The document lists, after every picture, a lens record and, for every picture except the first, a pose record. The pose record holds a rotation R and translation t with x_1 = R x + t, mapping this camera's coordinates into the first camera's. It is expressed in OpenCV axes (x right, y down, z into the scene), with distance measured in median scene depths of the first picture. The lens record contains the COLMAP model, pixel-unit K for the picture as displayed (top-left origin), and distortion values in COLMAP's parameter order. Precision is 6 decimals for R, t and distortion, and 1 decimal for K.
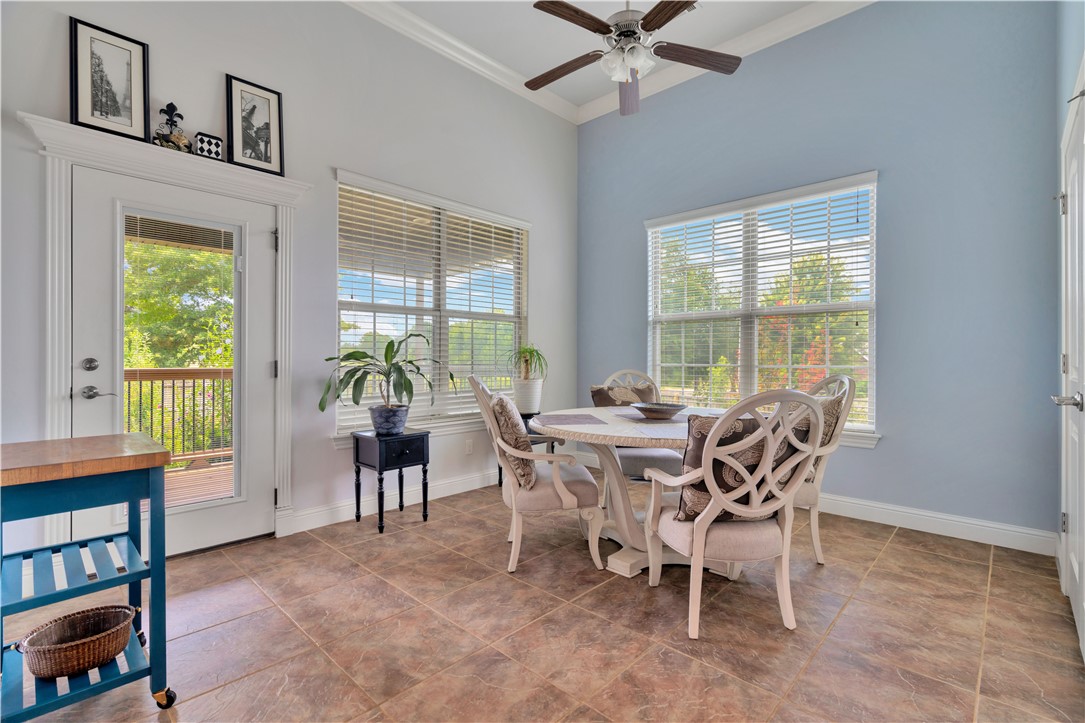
lens RADIAL K [[488.9, 0, 545.0], [0, 488.9, 366.4], [0, 0, 1]] dist [-0.013469, 0.005417]
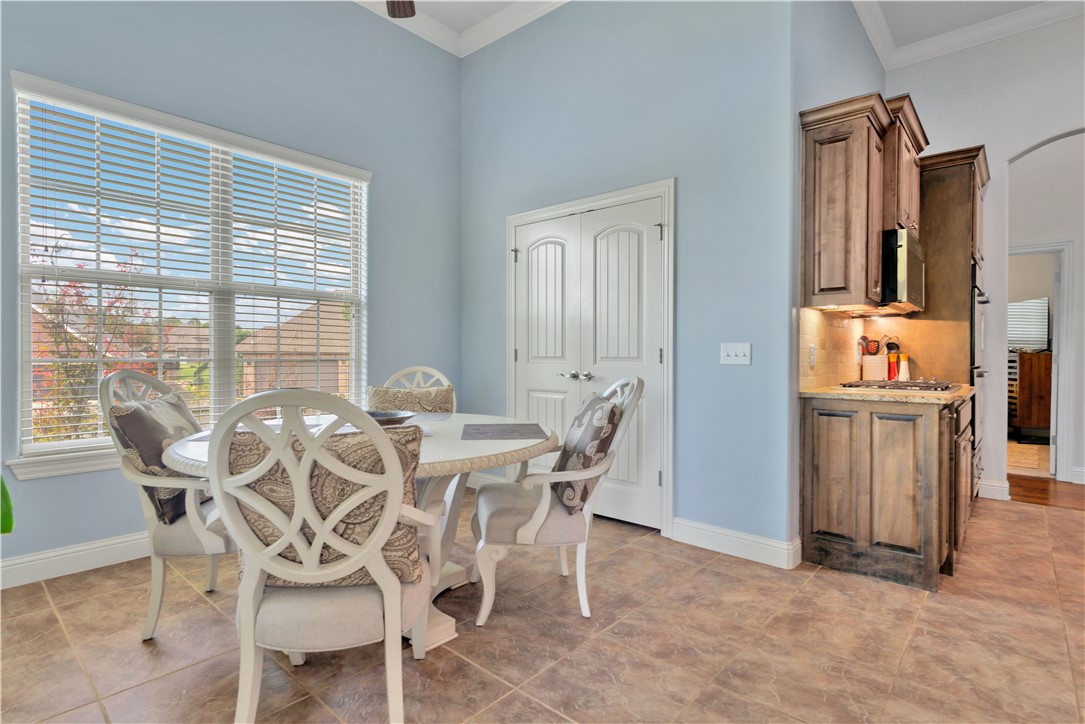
lens RADIAL K [[543.8, 0, 542.7], [0, 543.8, 358.0], [0, 0, 1]] dist [-0.003178, -0.000556]
pose [[-0.035918, -0.011314, 0.999291, -0.813636], [0.008024, 0.999900, 0.011610, -0.017452], [-0.999323, 0.008435, -0.035824, 1.062324]]
